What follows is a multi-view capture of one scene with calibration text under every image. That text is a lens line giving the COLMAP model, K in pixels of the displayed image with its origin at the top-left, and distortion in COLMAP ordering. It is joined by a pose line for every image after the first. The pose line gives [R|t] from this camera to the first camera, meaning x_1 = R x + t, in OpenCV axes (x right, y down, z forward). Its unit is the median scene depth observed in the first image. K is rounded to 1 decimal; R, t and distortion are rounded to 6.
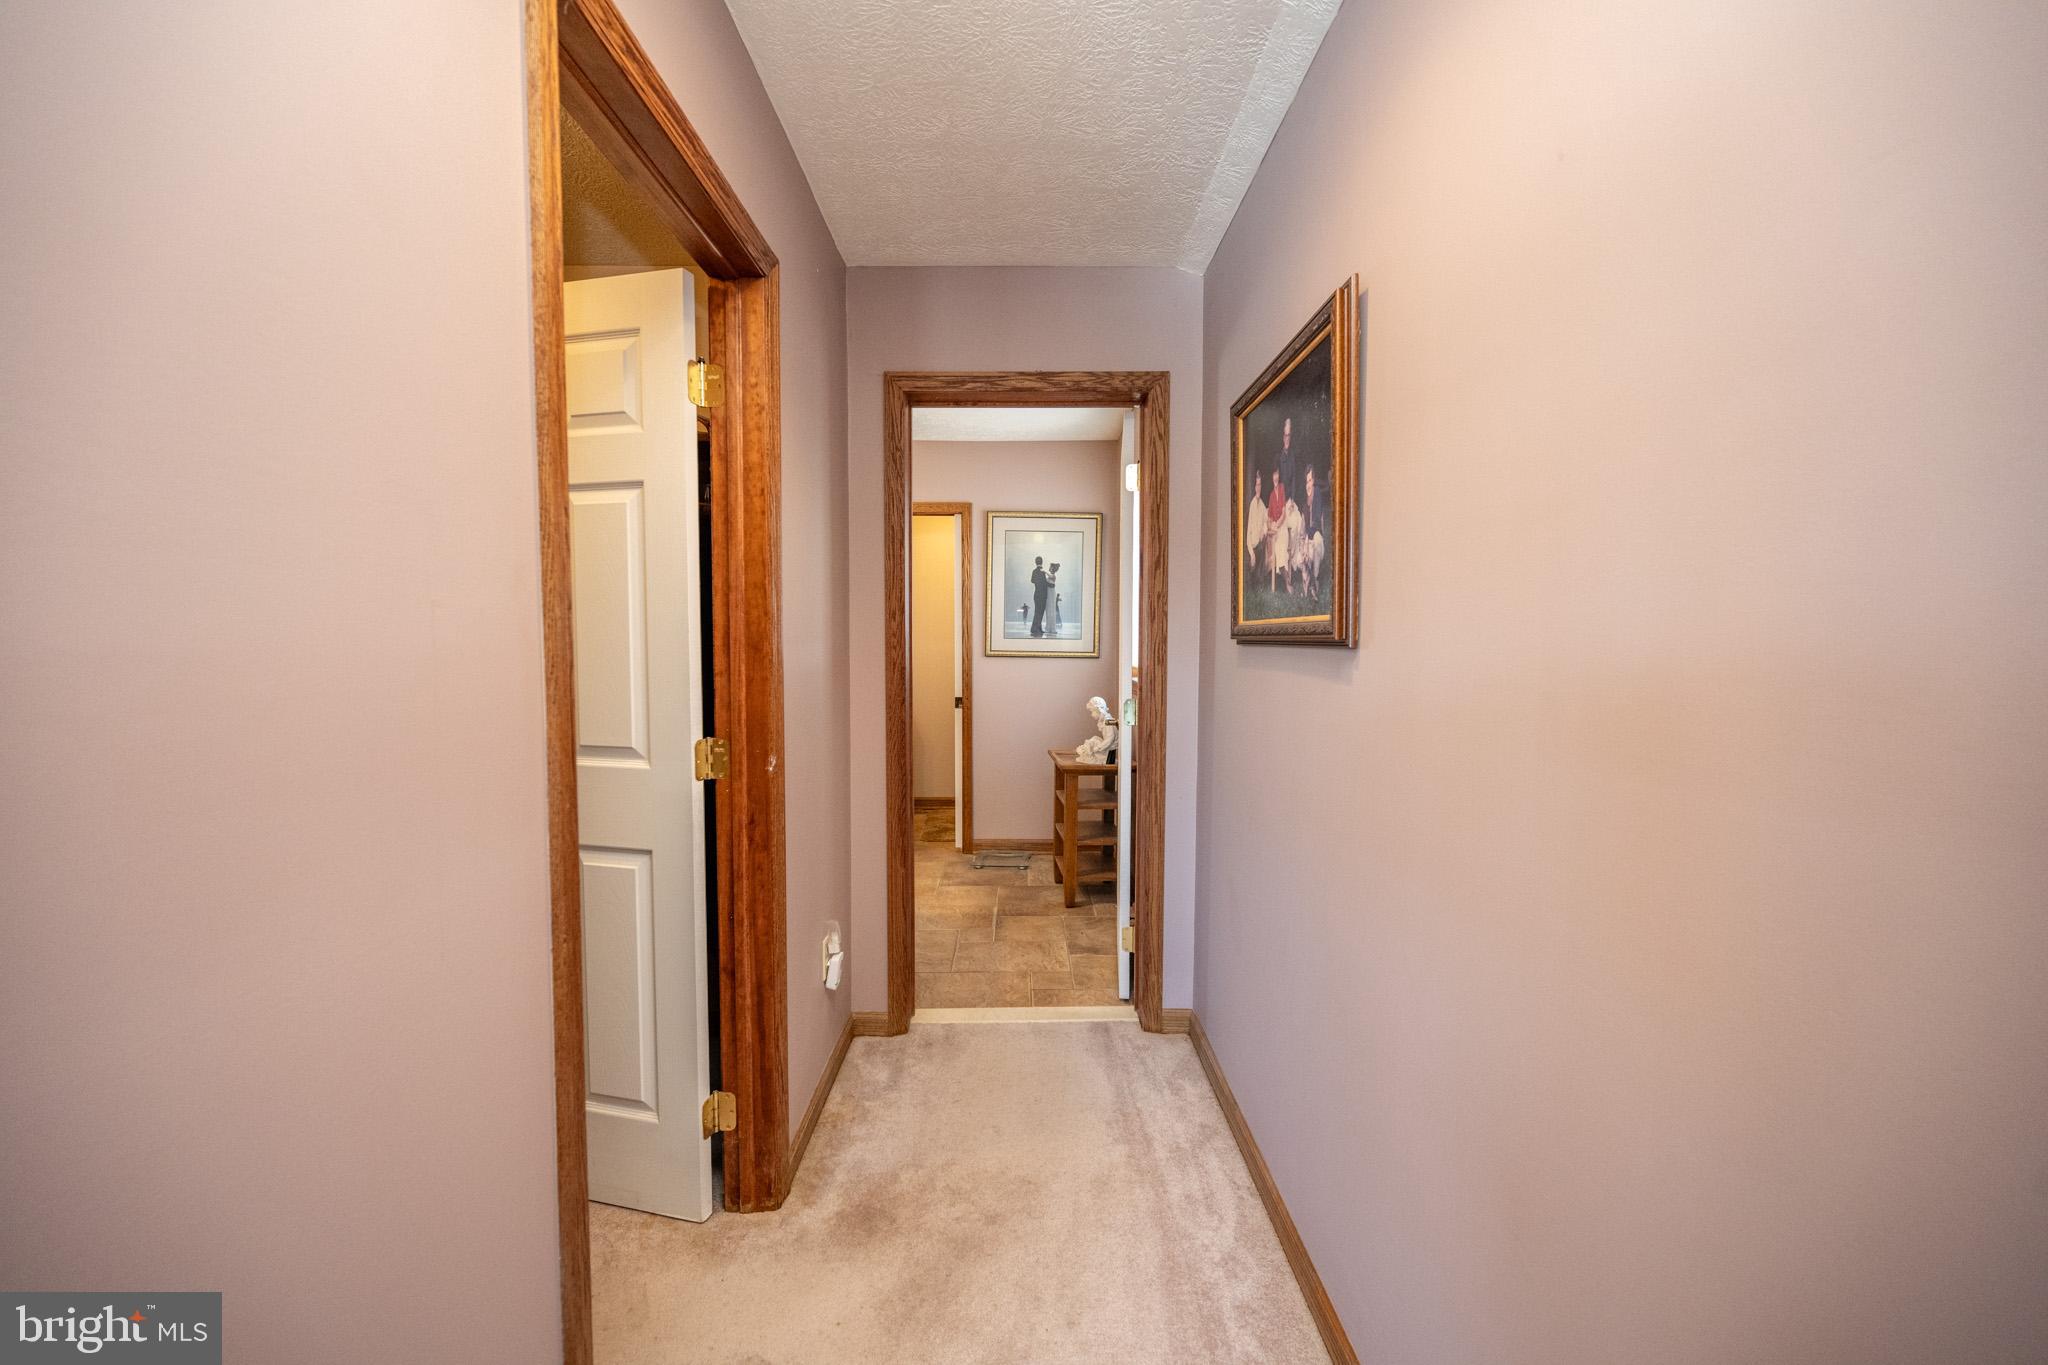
lens RADIAL K [[828.1, 0, 1015.4], [0, 828.1, 669.1], [0, 0, 1]] dist [-0.000785, 0.000026]
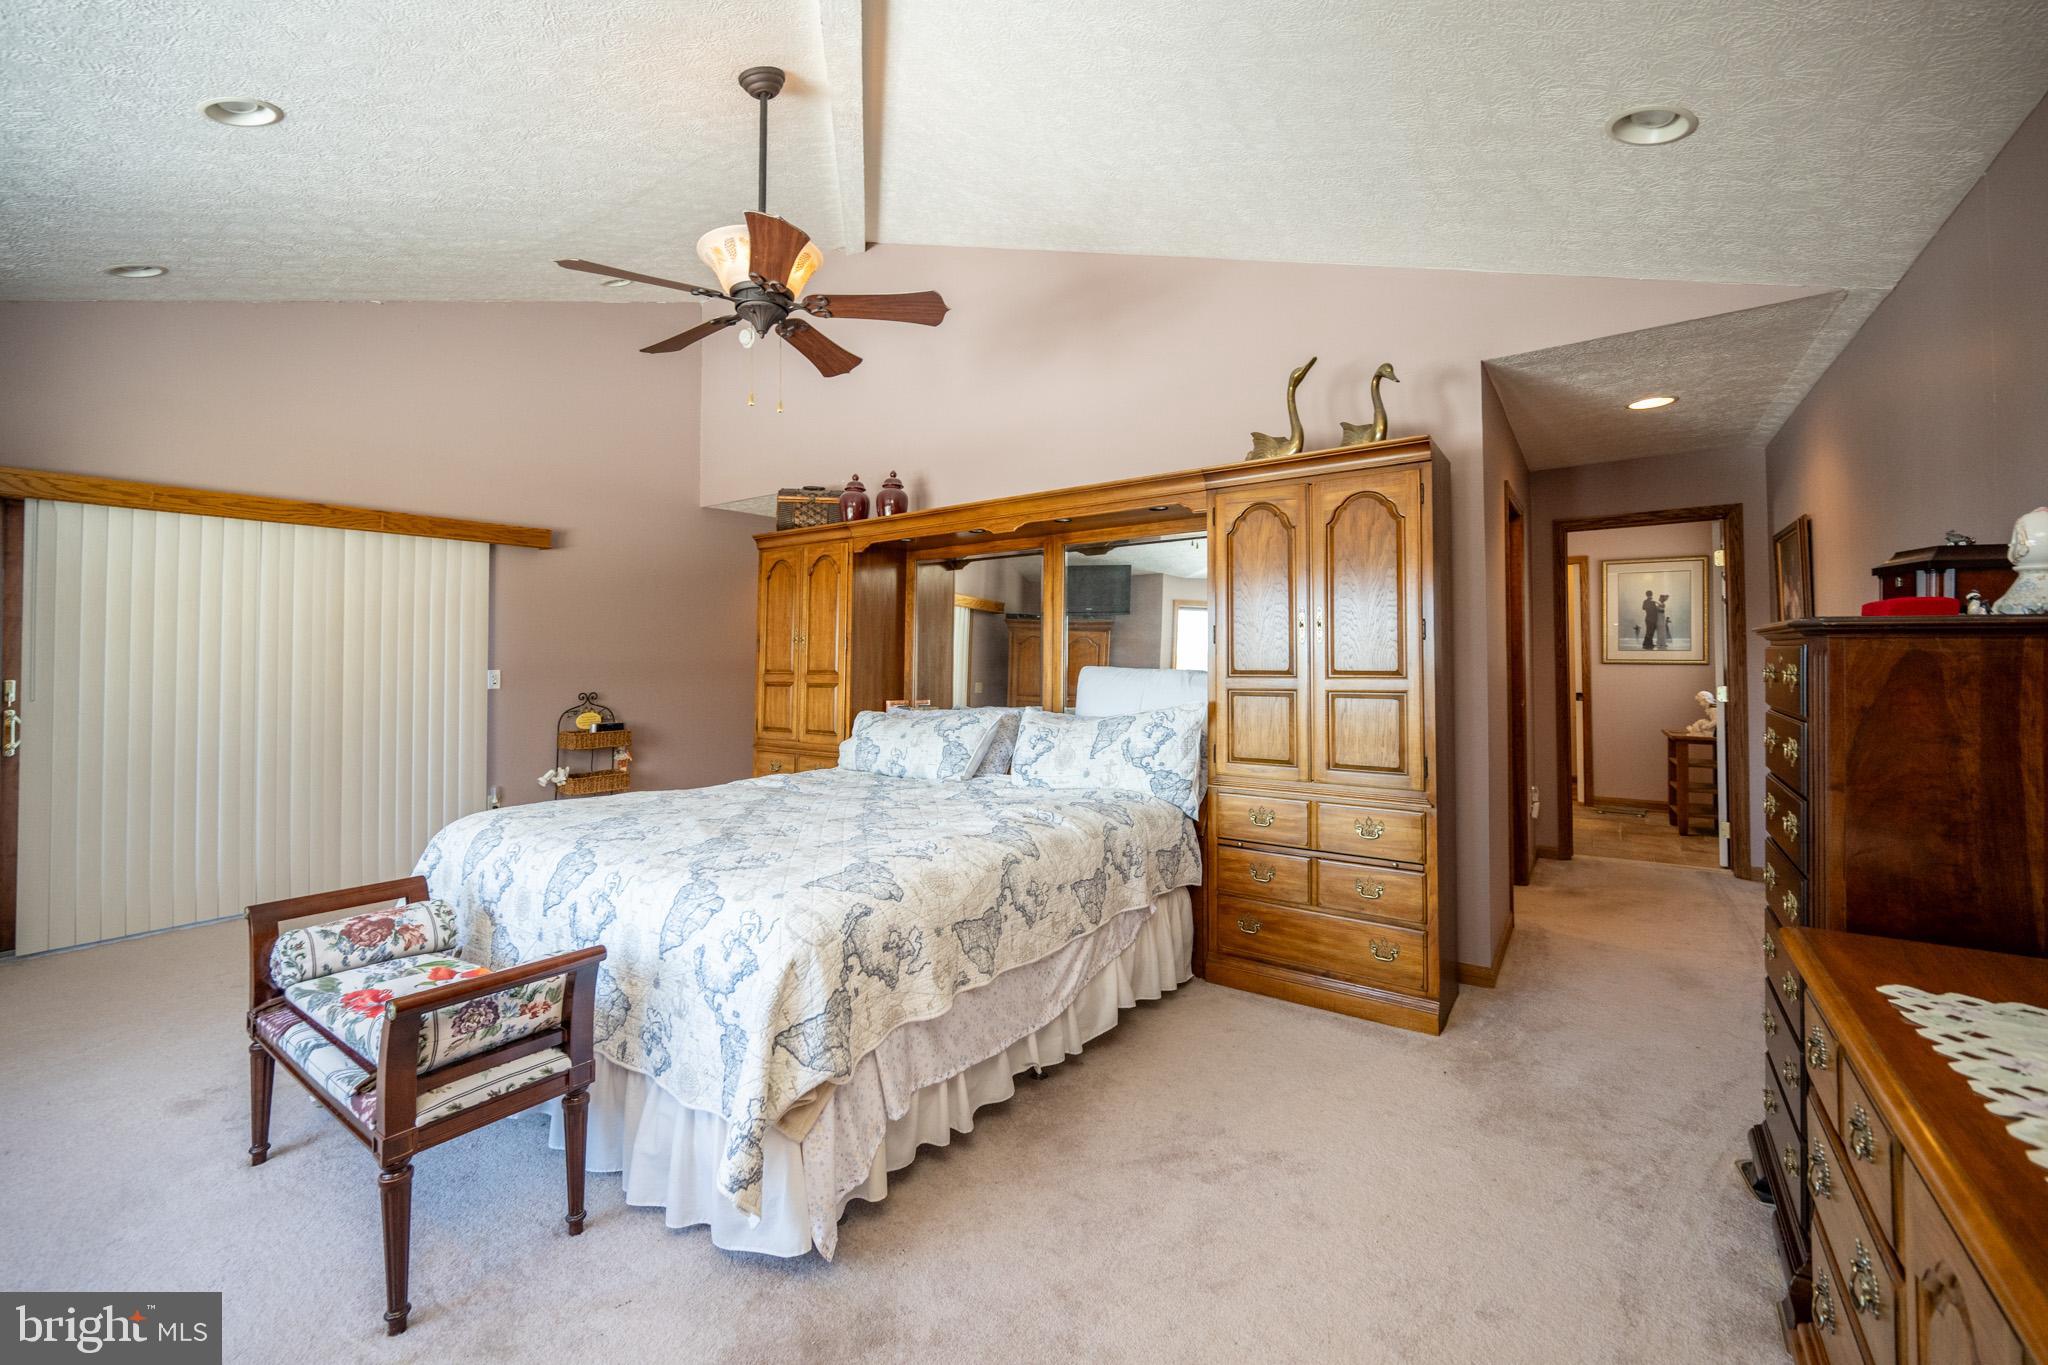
lens RADIAL K [[815.4, 0, 1021.3], [0, 815.4, 640.0], [0, 0, 1]] dist [0.000493, 0.000085]
pose [[0.812796, -0.019597, -0.582219, -0.038471], [-0.010537, 0.998776, -0.048327, 0.026304], [0.582453, 0.045415, 0.811595, -0.846430]]
